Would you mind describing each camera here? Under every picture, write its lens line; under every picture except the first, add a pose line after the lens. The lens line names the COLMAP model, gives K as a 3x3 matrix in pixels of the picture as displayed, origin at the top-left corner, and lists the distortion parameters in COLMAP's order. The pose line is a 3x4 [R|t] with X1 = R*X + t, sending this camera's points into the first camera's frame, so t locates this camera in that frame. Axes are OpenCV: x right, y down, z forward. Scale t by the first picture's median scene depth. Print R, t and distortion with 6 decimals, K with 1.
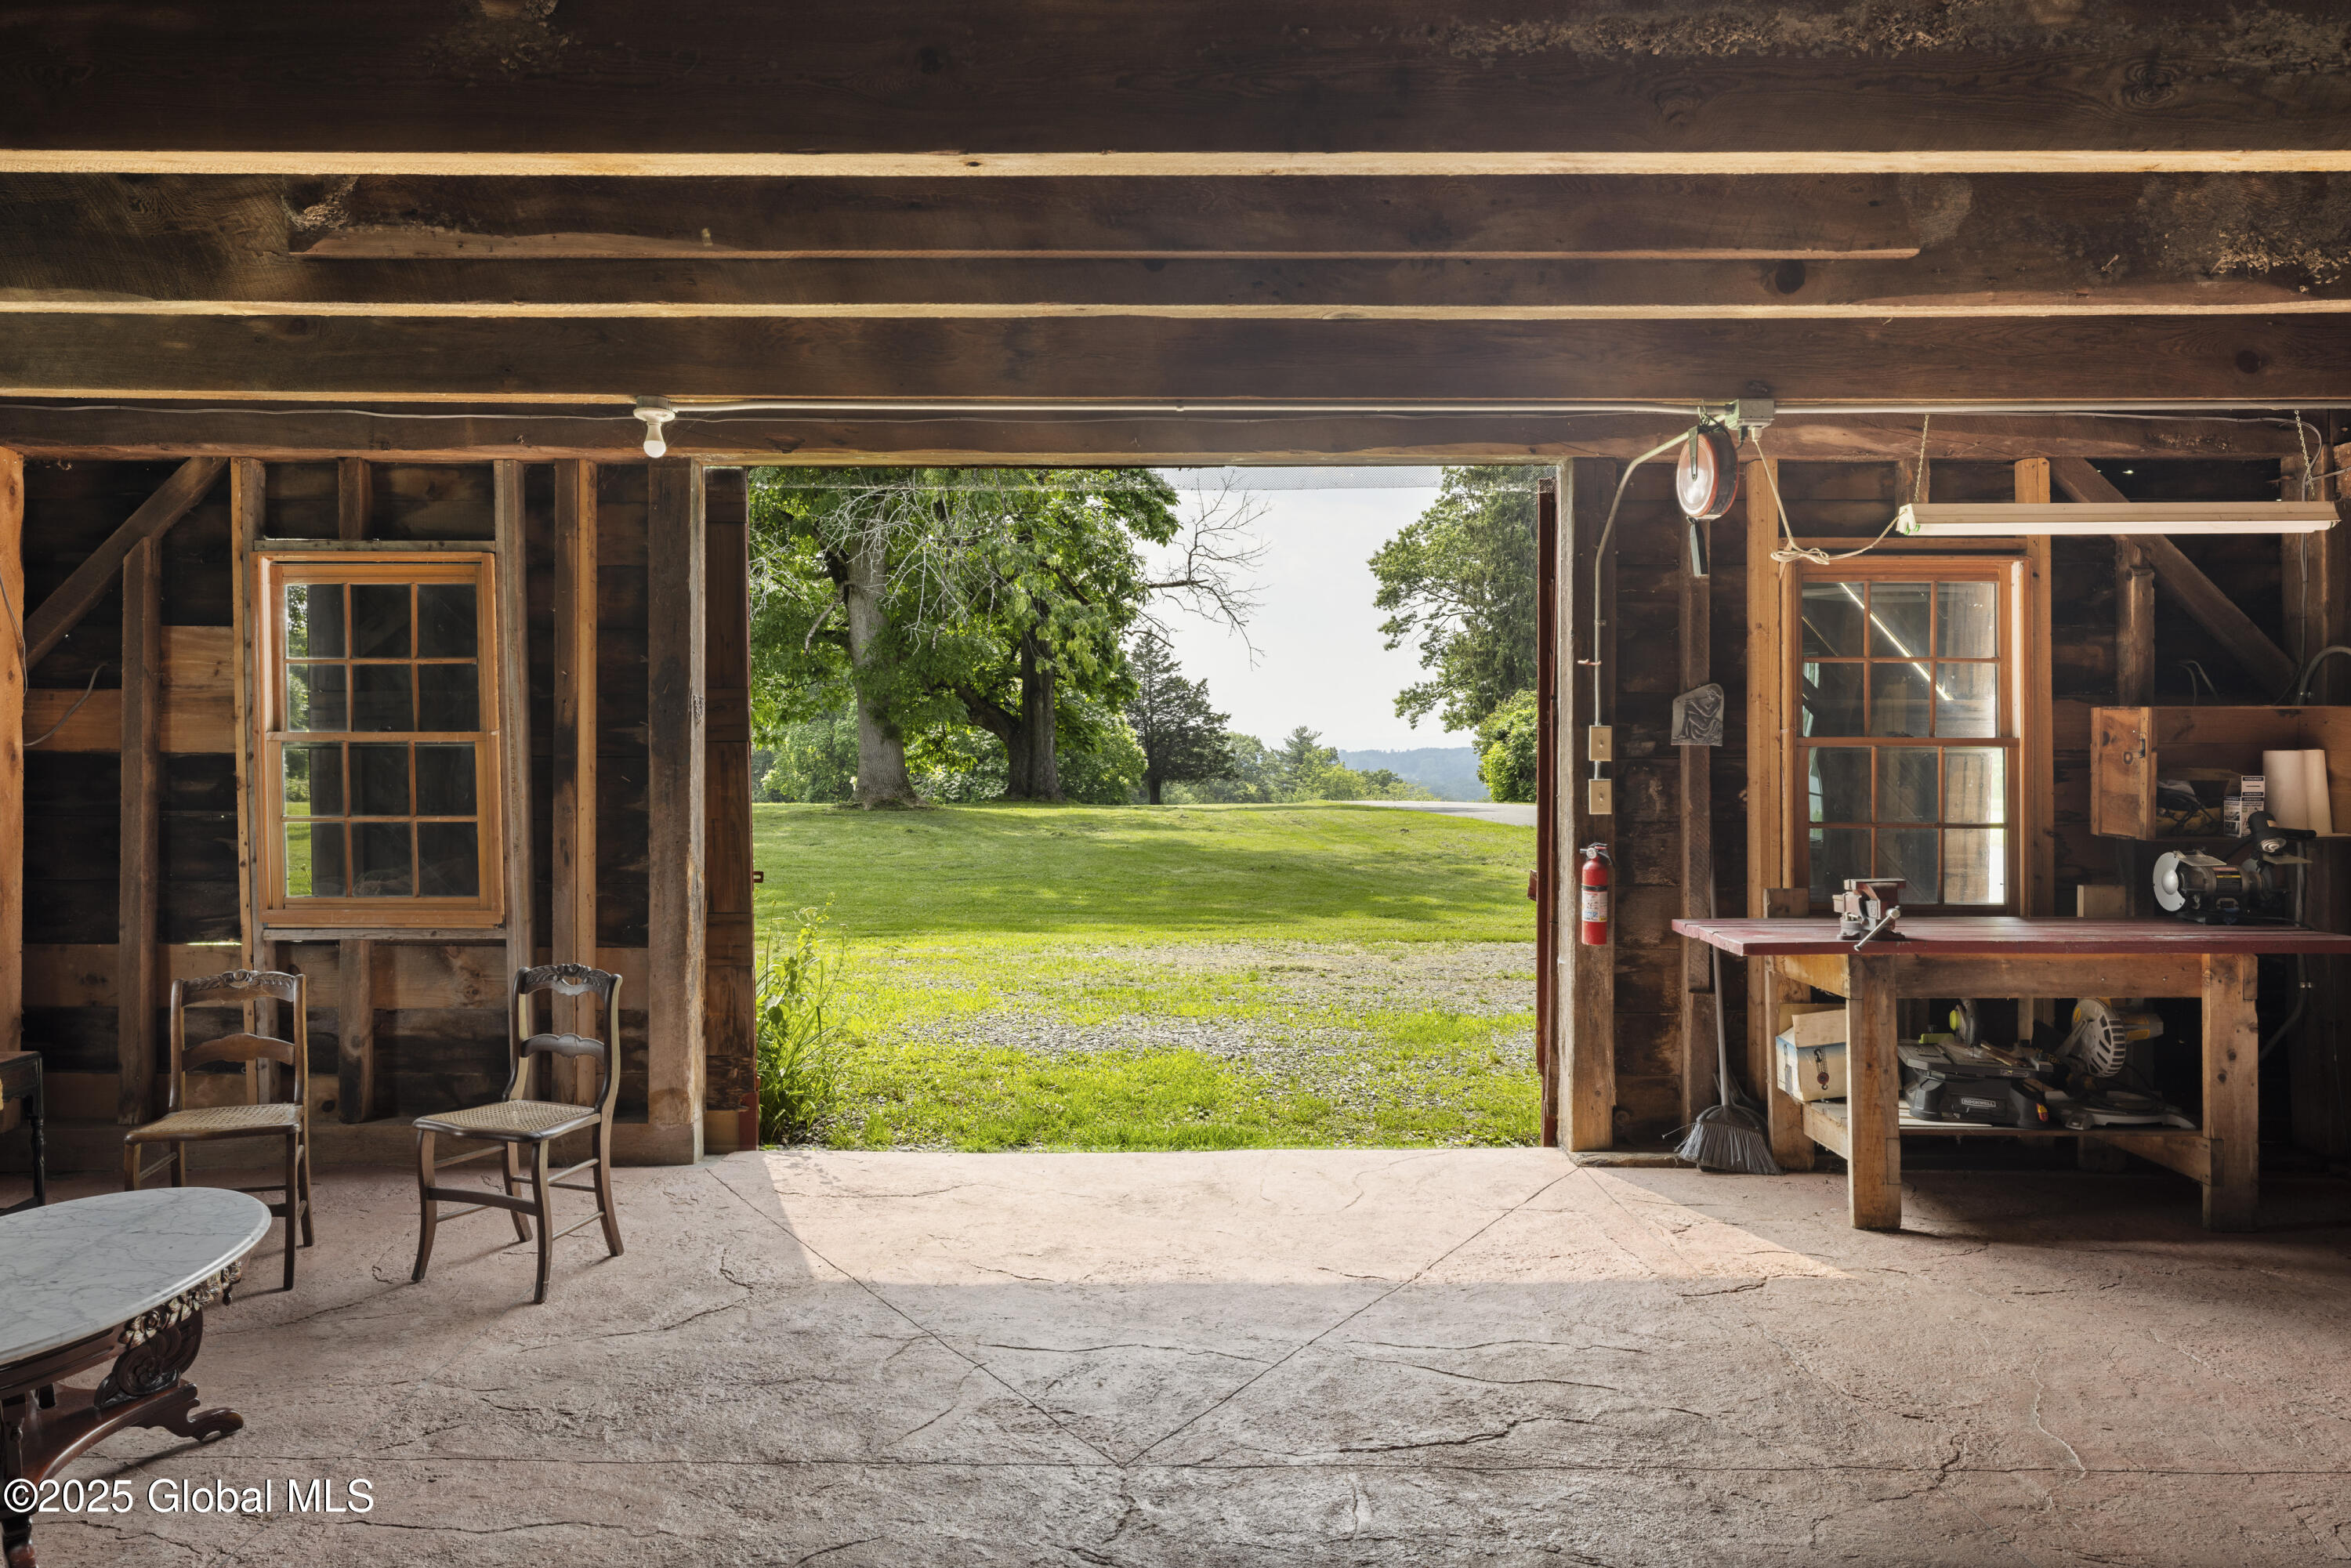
lens RADIAL K [[1605.9, 0, 1175.5], [0, 1605.9, 784.0], [0, 0, 1]] dist [-0.008255, -0.002044]
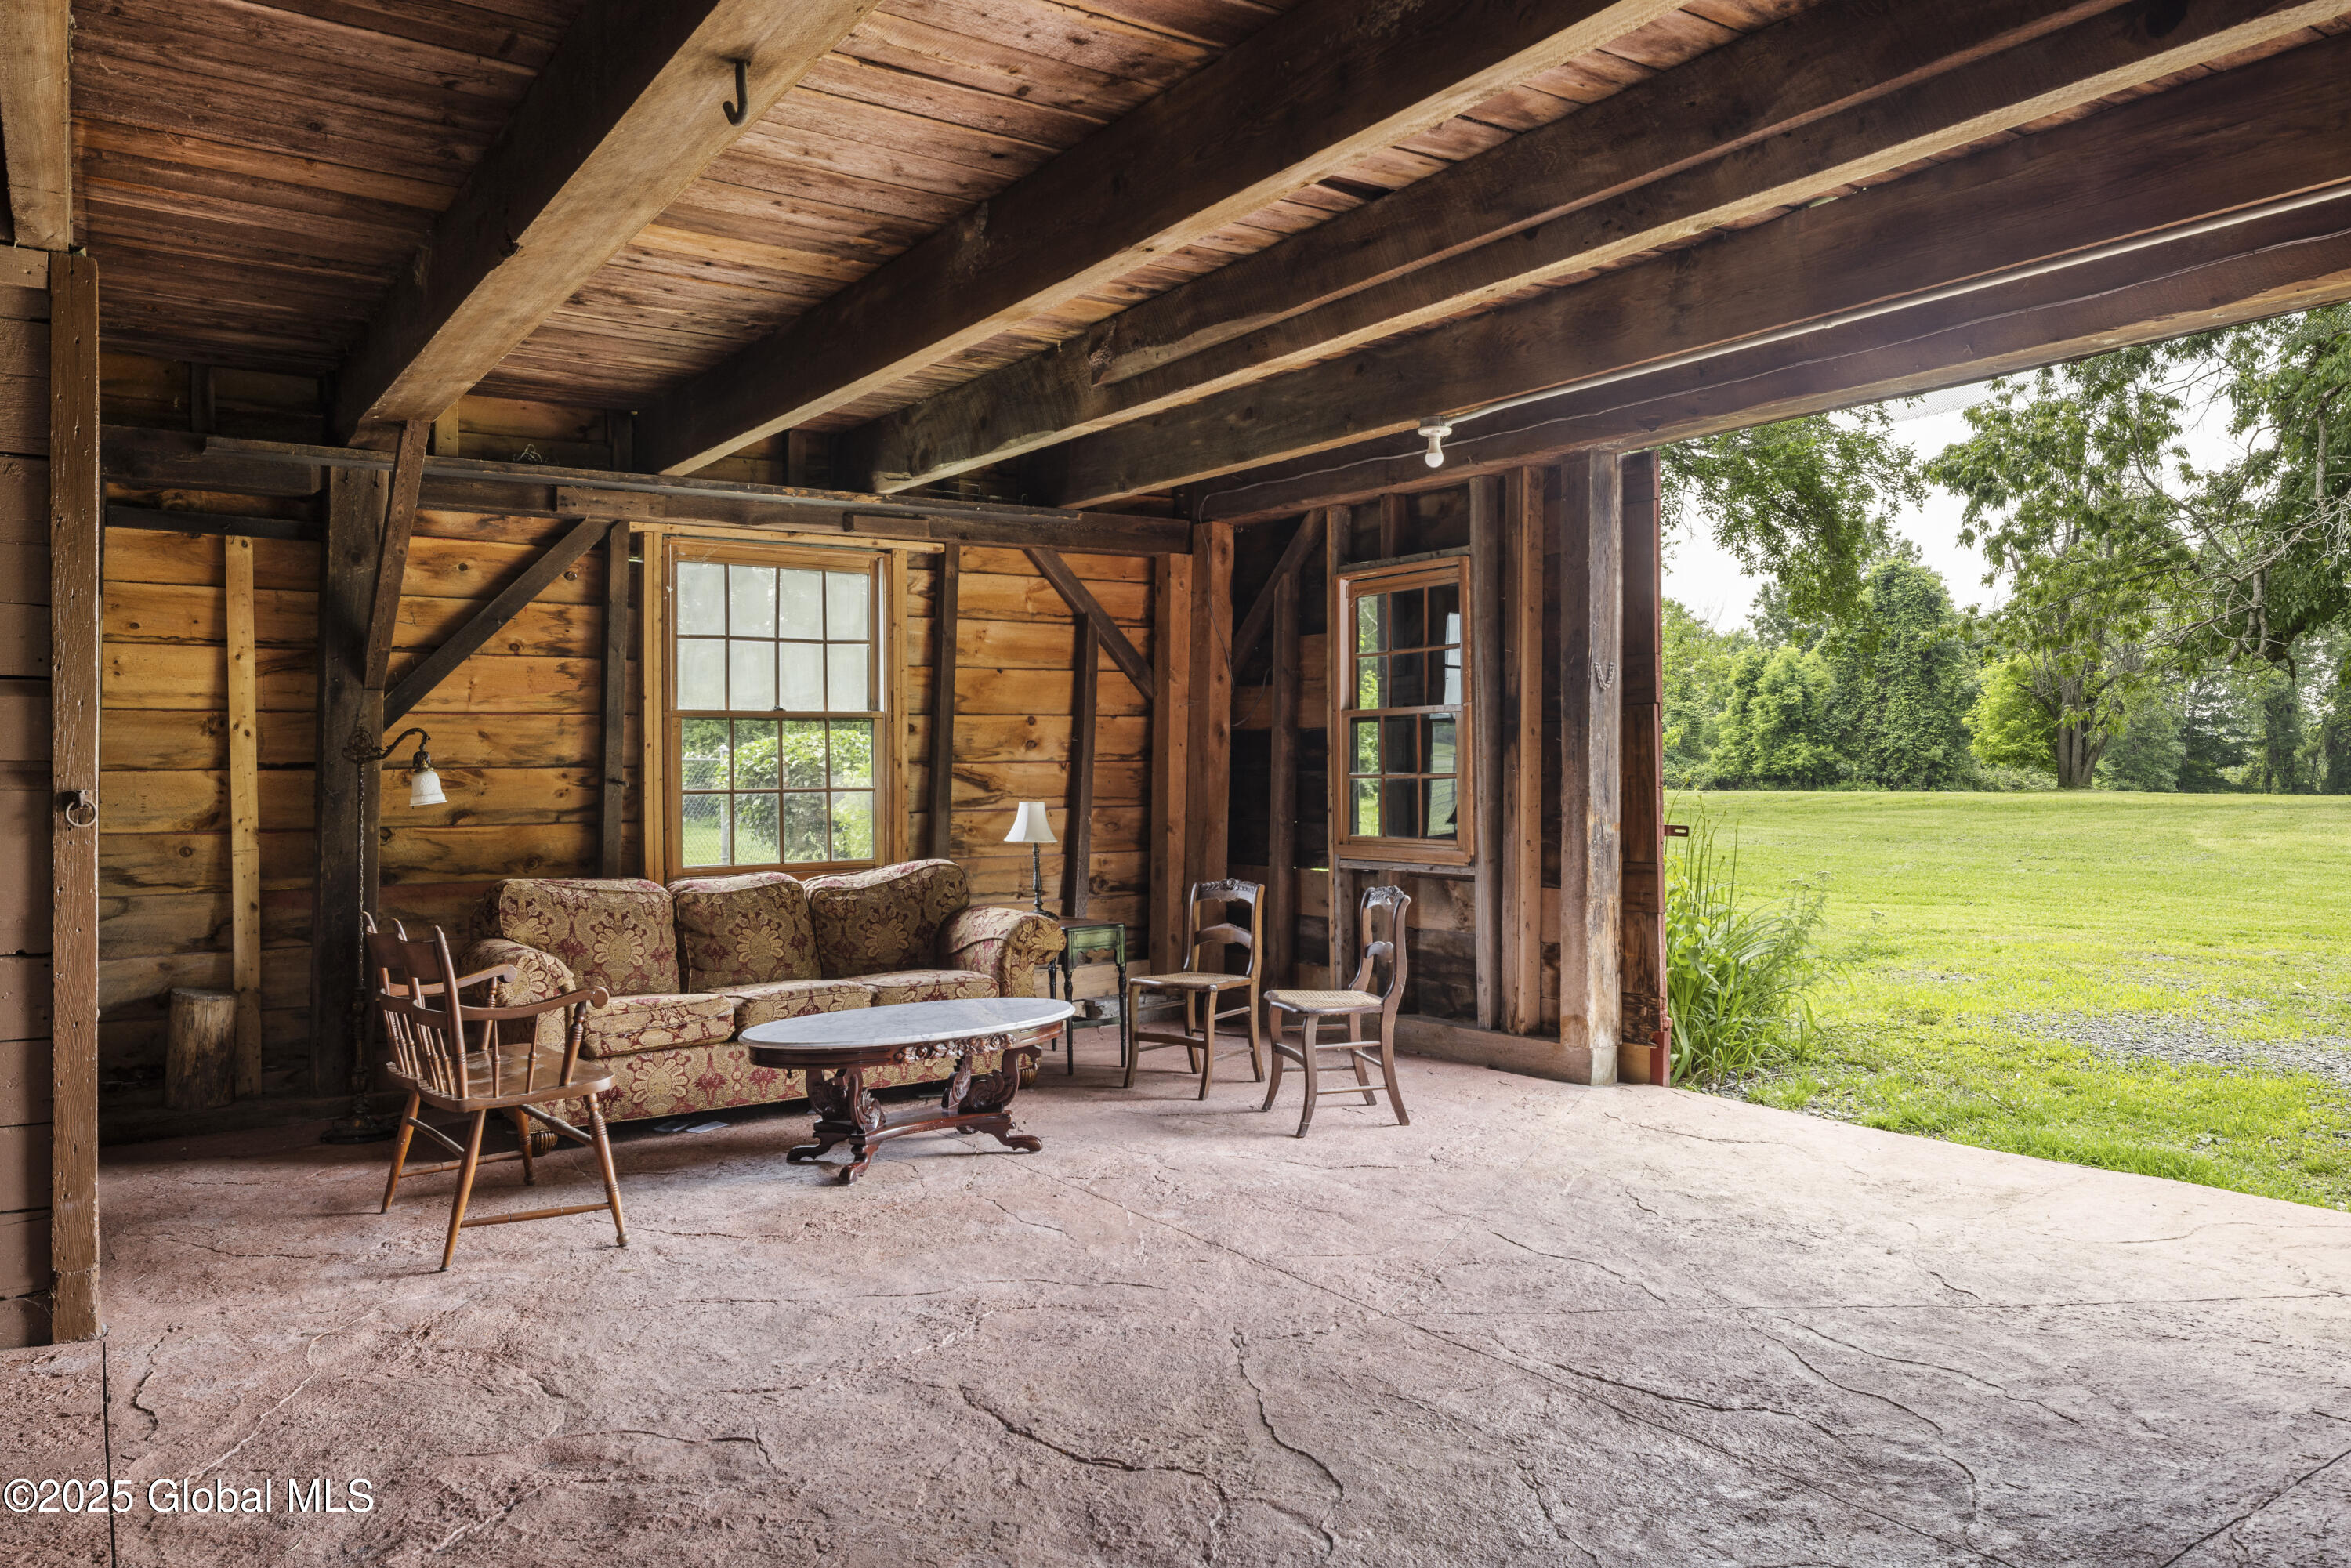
lens RADIAL K [[1641.9, 0, 1175.5], [0, 1641.9, 784.0], [0, 0, 1]] dist [0.001135, -0.003678]
pose [[0.566272, 0.000255, -0.824219, 0.697857], [0.004423, 0.999985, 0.003348, 0.033879], [0.824207, -0.005541, 0.566262, 0.174795]]
